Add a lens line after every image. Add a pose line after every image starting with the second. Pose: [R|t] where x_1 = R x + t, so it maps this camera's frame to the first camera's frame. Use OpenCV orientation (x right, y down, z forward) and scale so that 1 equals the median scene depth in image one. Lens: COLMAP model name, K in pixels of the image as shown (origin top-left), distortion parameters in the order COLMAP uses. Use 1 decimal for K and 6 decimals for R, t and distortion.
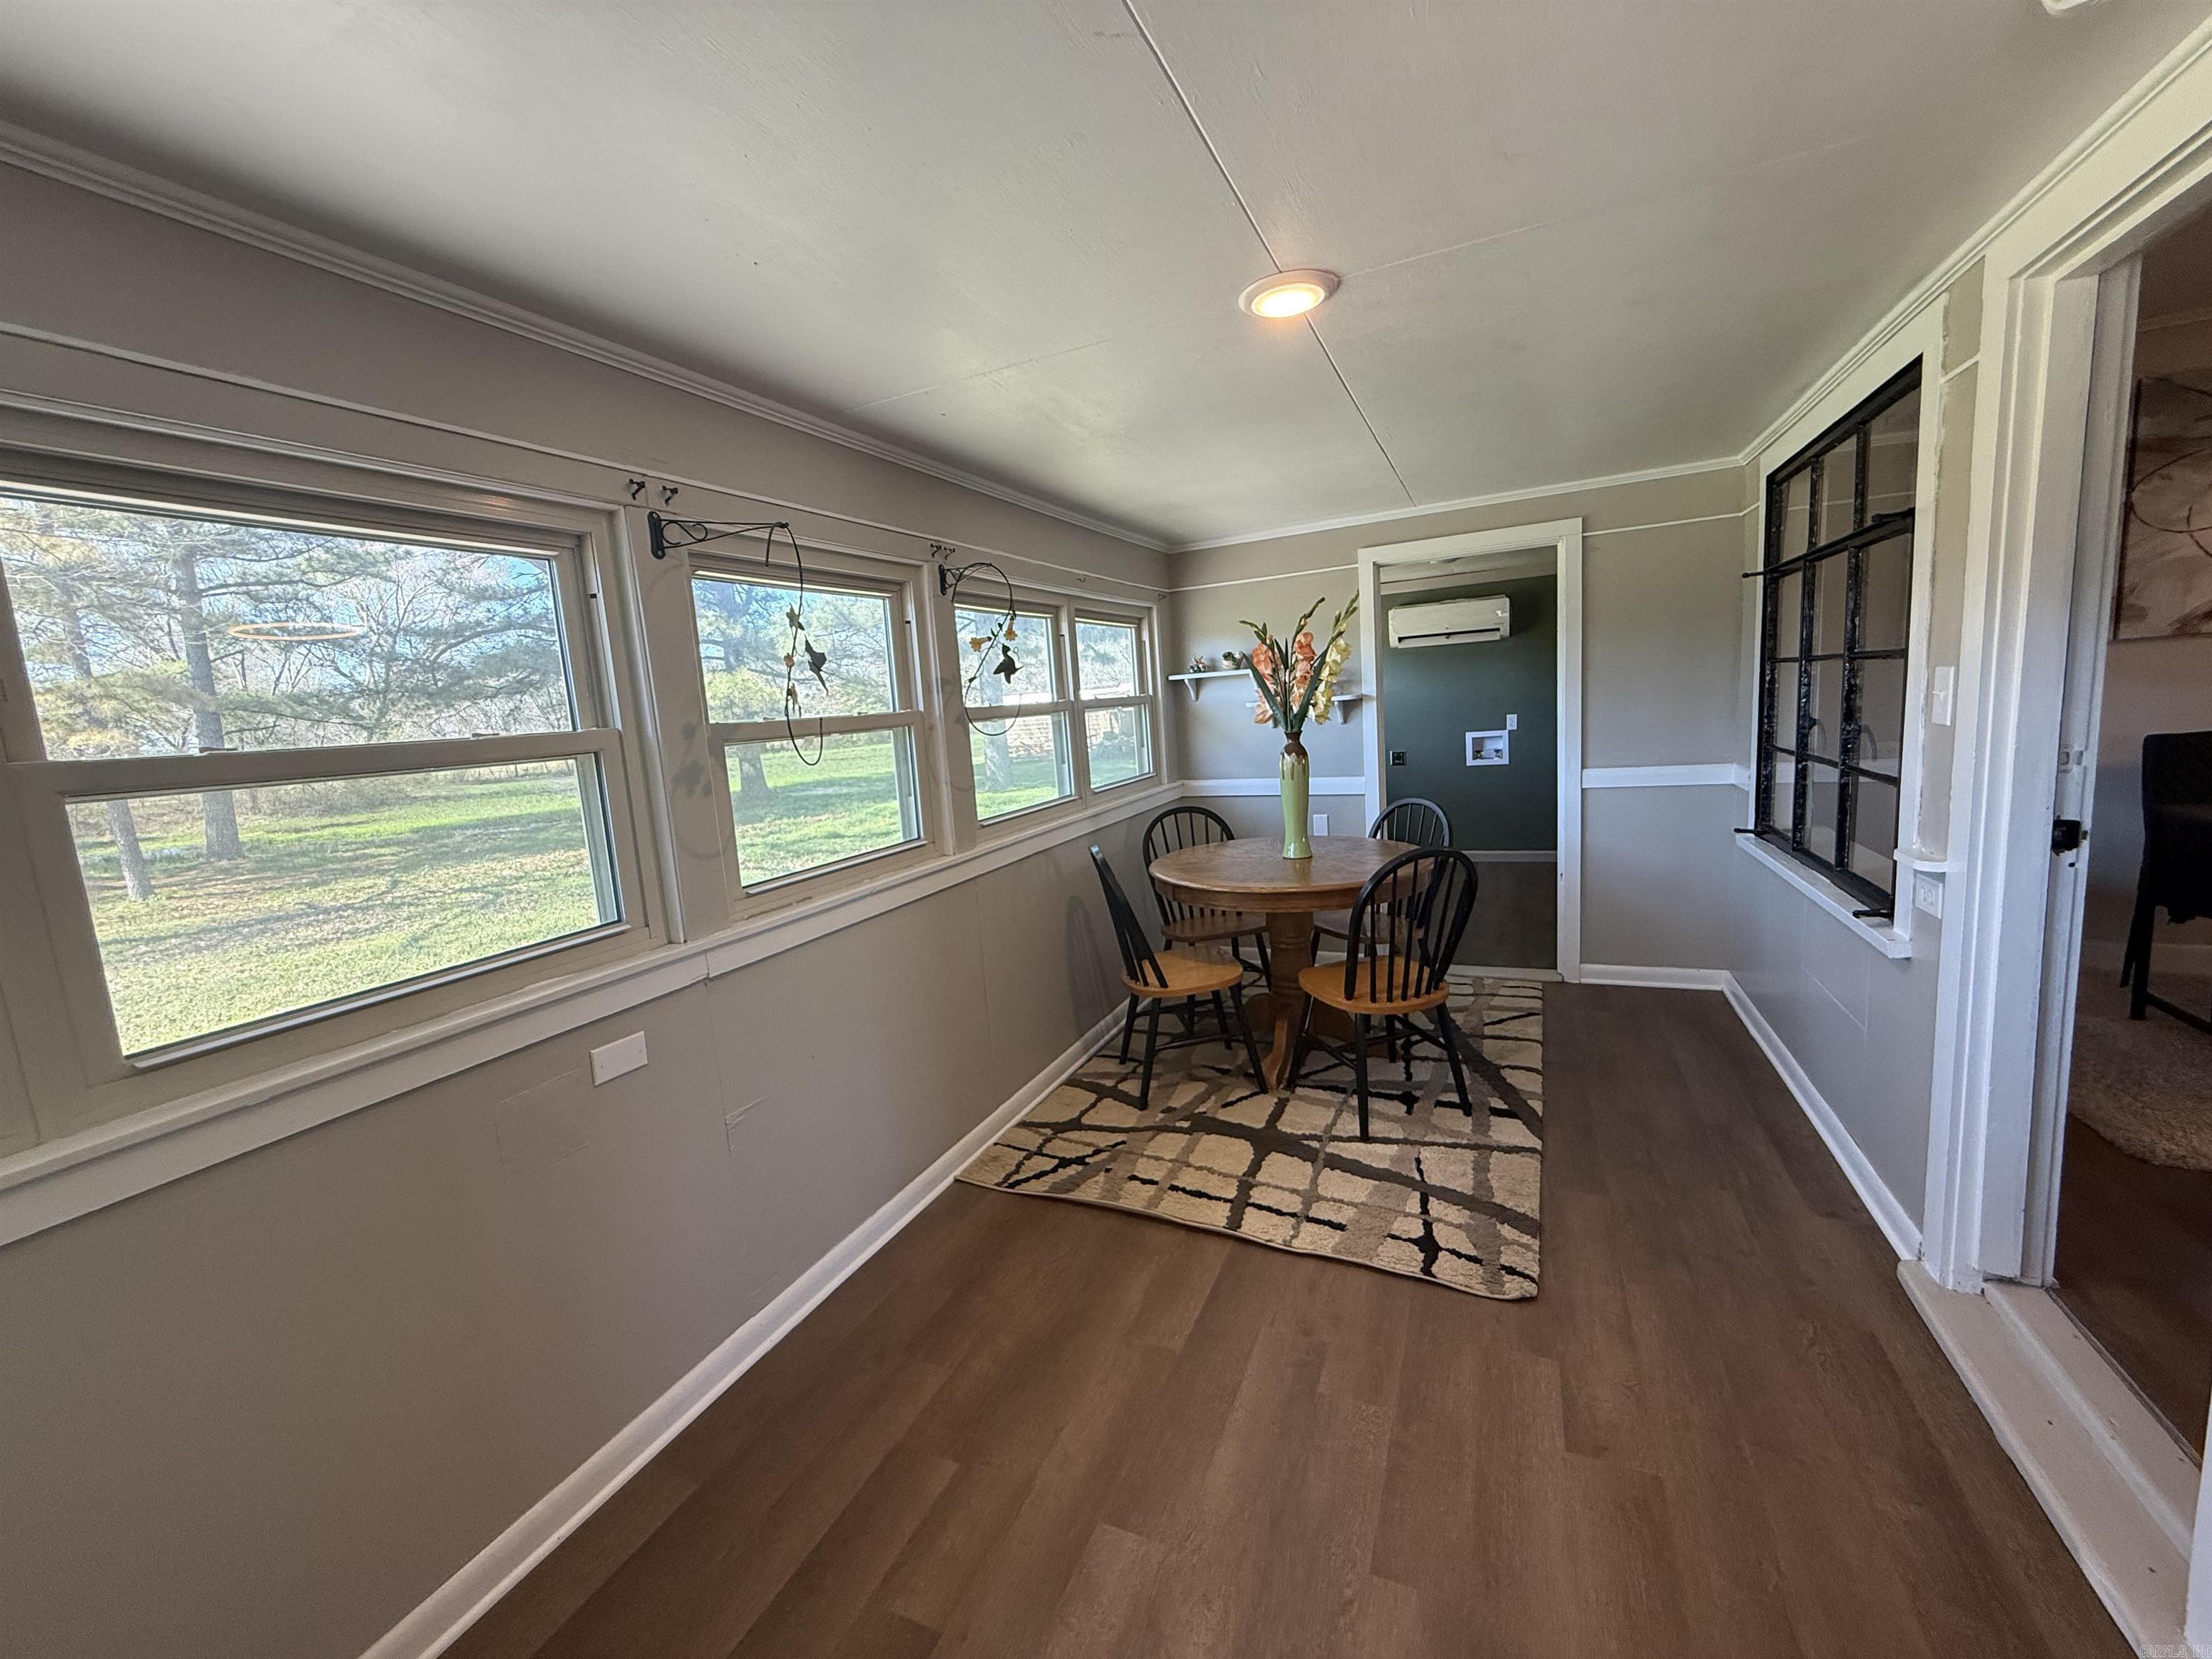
lens RADIAL K [[882.9, 0, 1101.4], [0, 882.9, 827.2], [0, 0, 1]] dist [-0.002775, -0.000051]
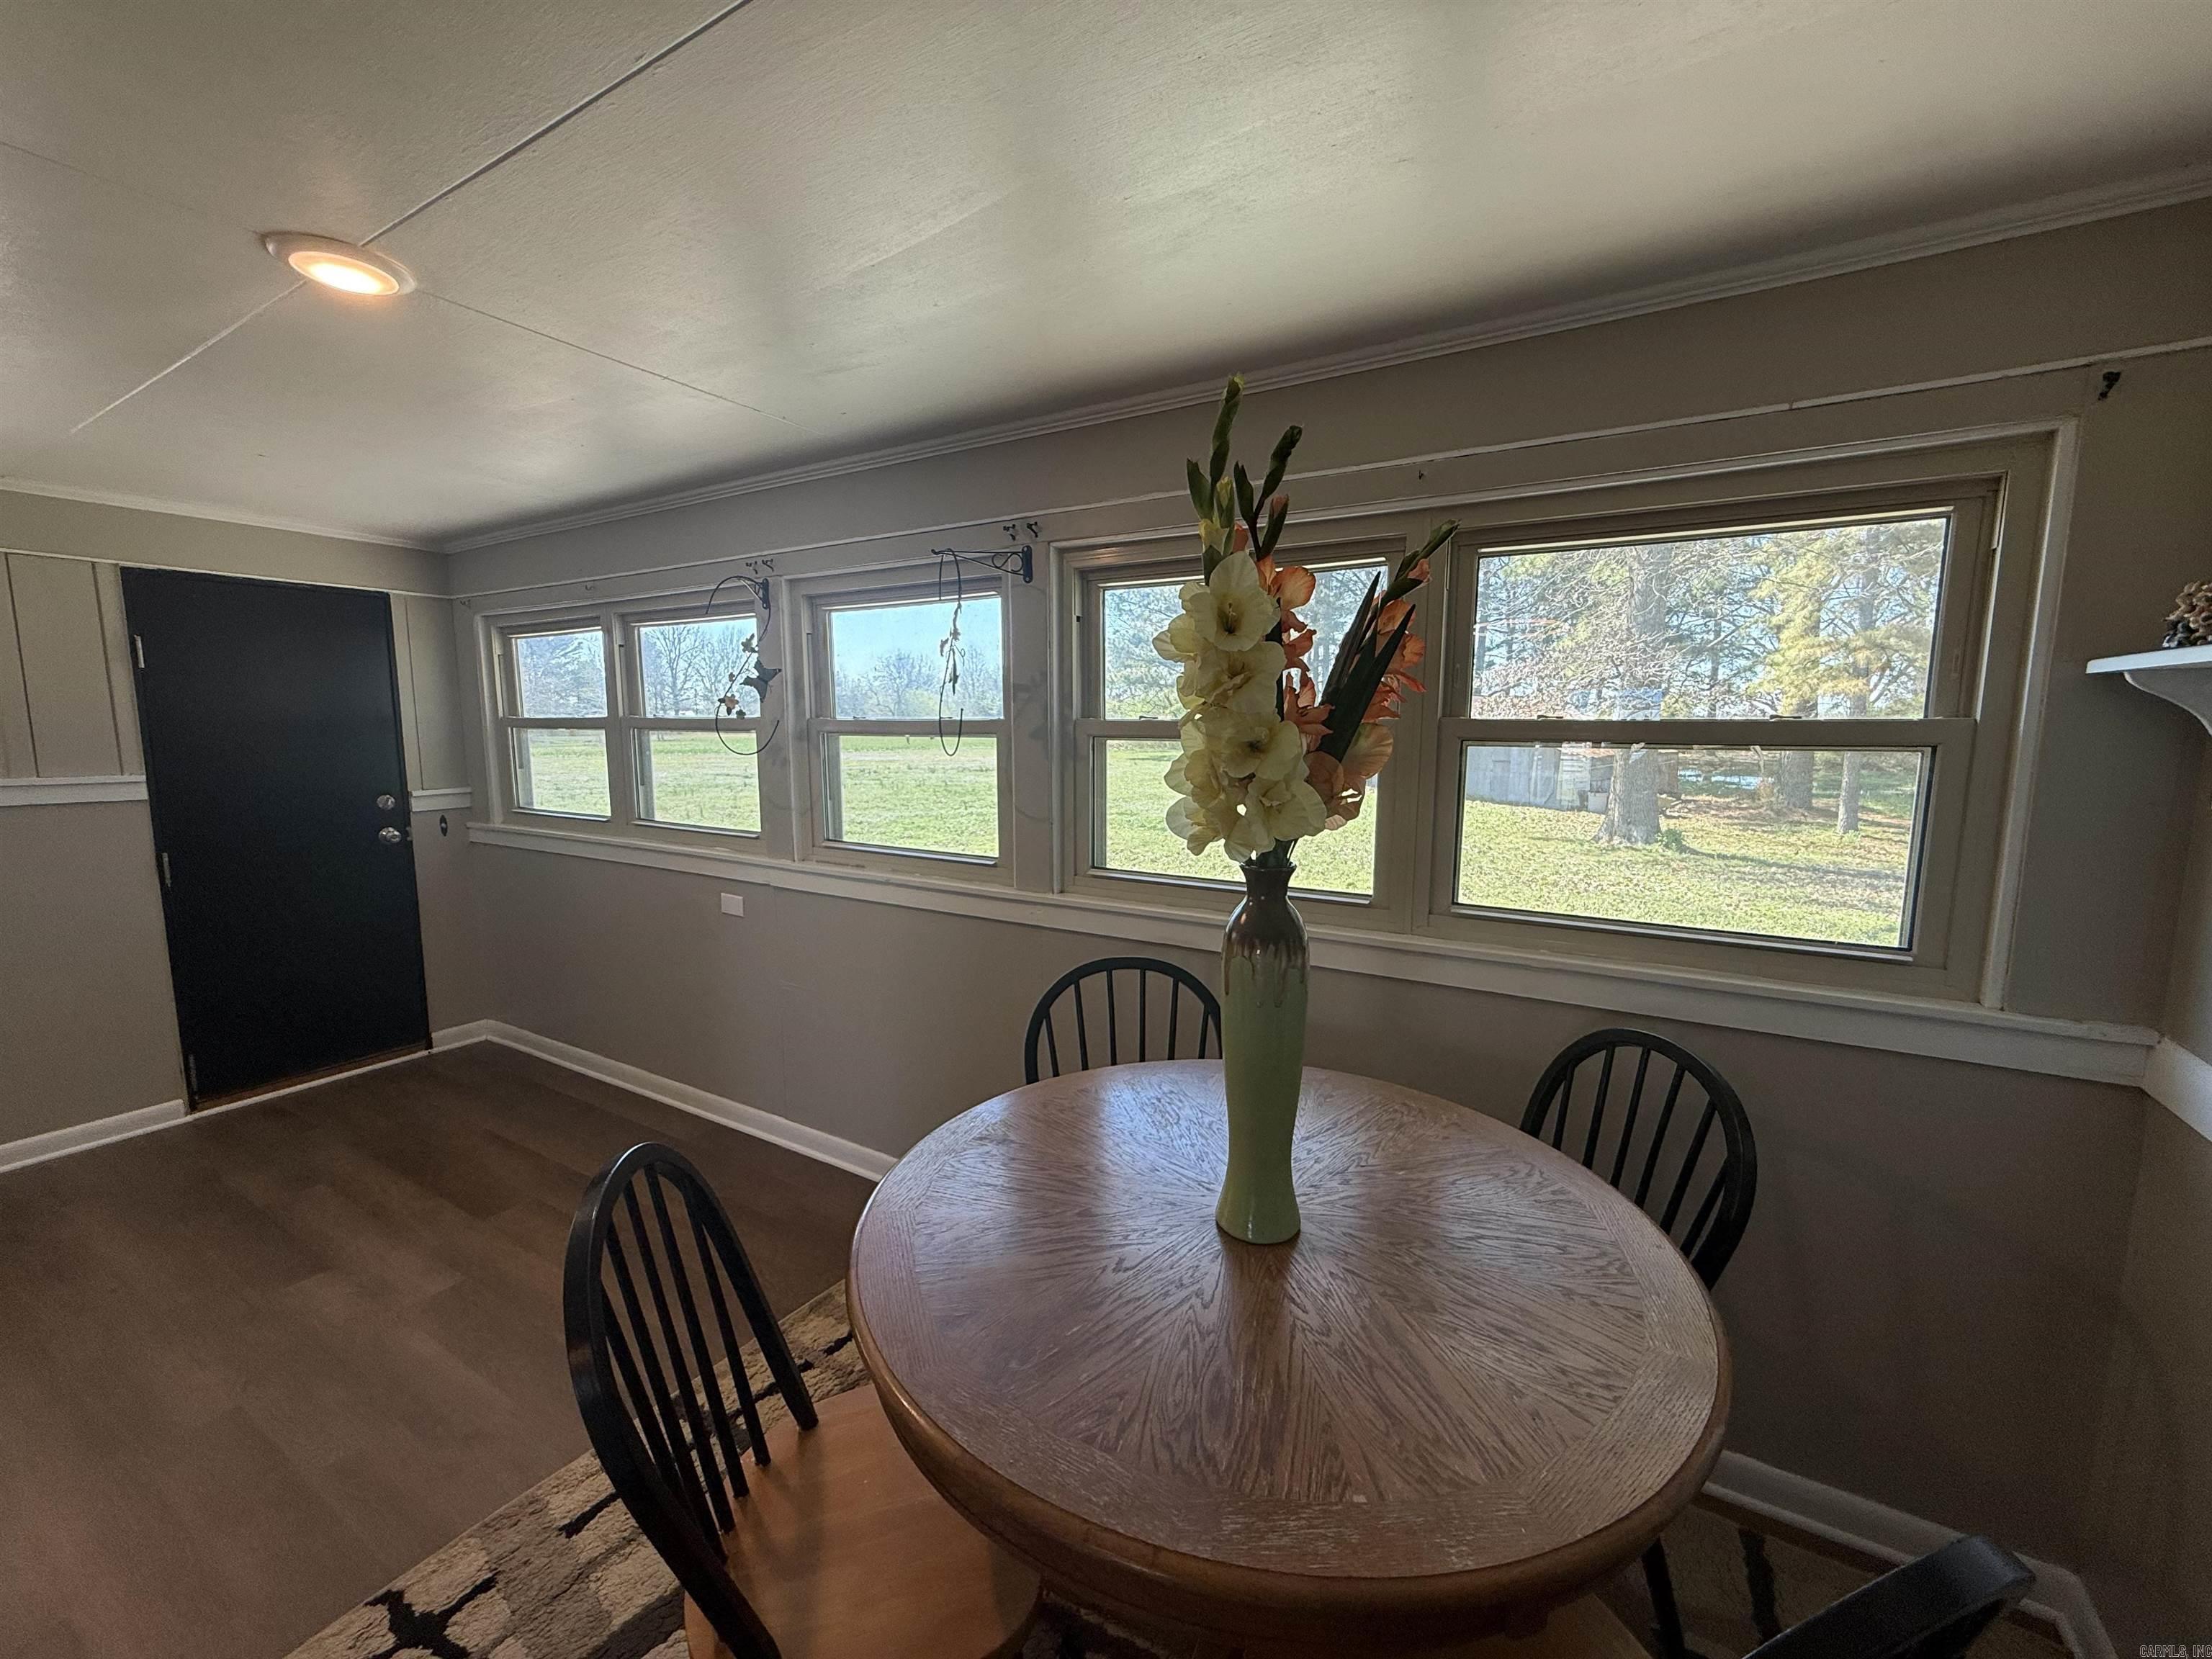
lens RADIAL K [[878.9, 0, 1106.0], [0, 878.9, 829.5], [0, 0, 1]] dist [-0.001351, -0.000204]
pose [[-0.111897, 0.181970, -0.976917, 0.992974], [-0.134921, 0.971205, 0.196360, -0.308947], [0.984518, 0.153779, -0.084123, 1.751329]]
